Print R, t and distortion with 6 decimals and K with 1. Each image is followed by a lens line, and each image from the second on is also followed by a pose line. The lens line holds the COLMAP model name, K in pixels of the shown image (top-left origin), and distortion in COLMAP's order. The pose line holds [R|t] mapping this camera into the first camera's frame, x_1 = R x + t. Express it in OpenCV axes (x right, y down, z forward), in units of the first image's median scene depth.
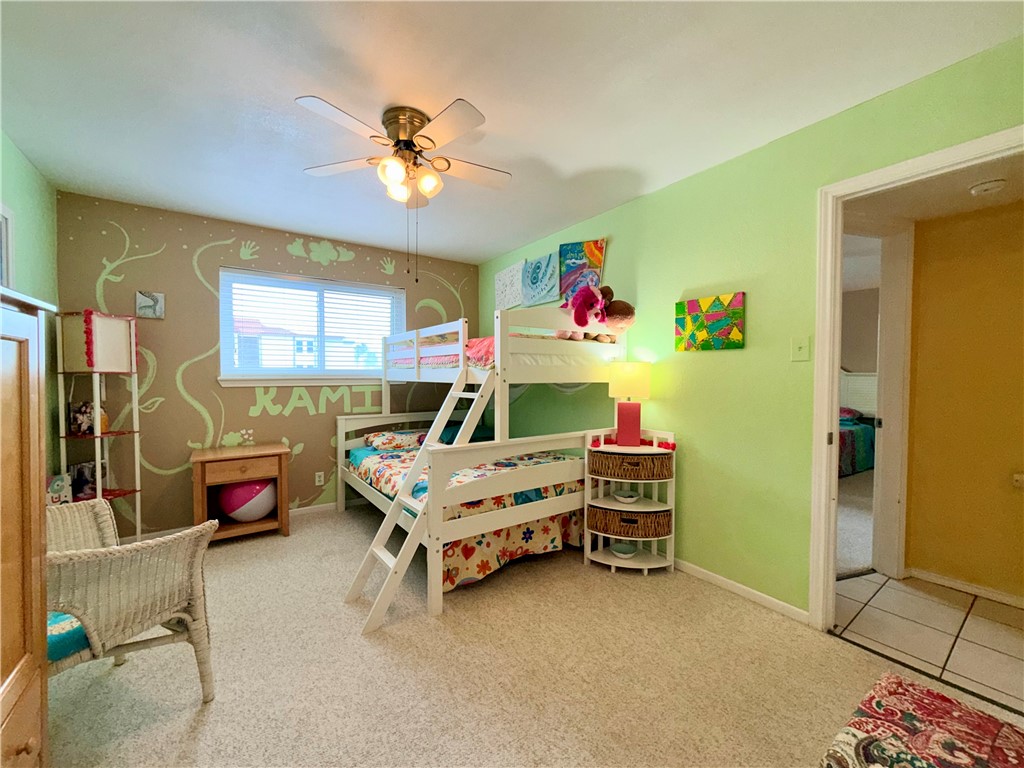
lens RADIAL K [[411.2, 0, 515.3], [0, 411.2, 385.1], [0, 0, 1]] dist [-0.001259, -0.000412]
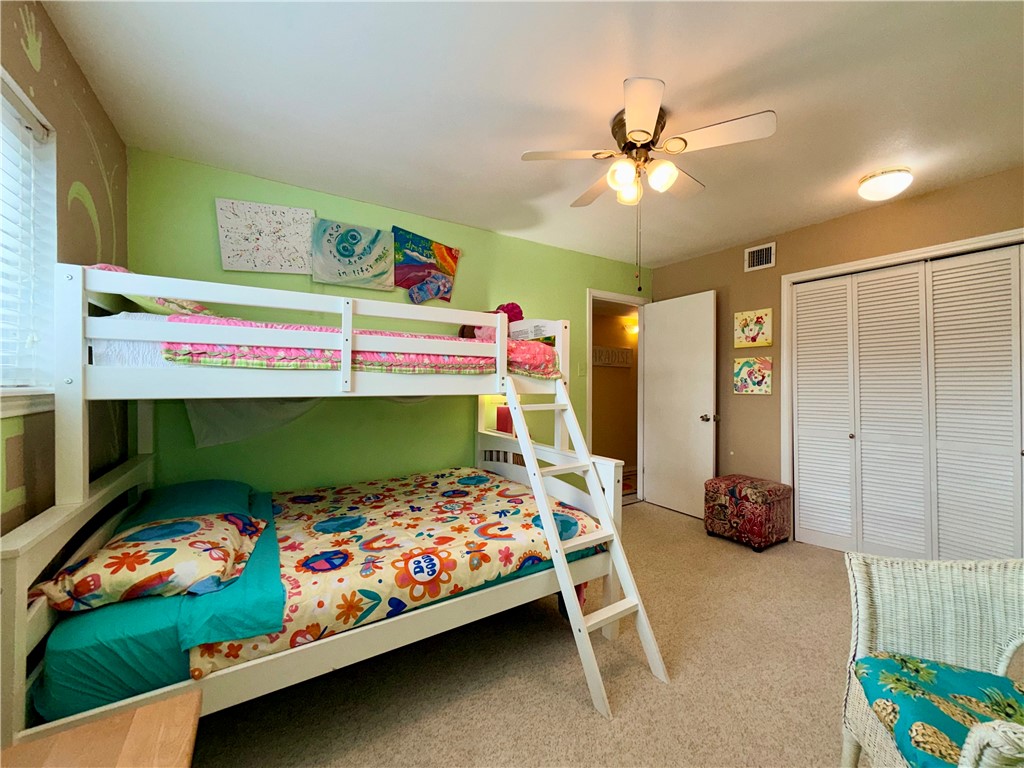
lens RADIAL K [[411.2, 0, 515.3], [0, 411.2, 385.1], [0, 0, 1]] dist [-0.001259, -0.000412]
pose [[0.050991, -0.007757, 0.998669, -0.706611], [0.017995, 0.999815, 0.006847, -0.021089], [-0.998537, 0.017622, 0.051121, 0.714518]]
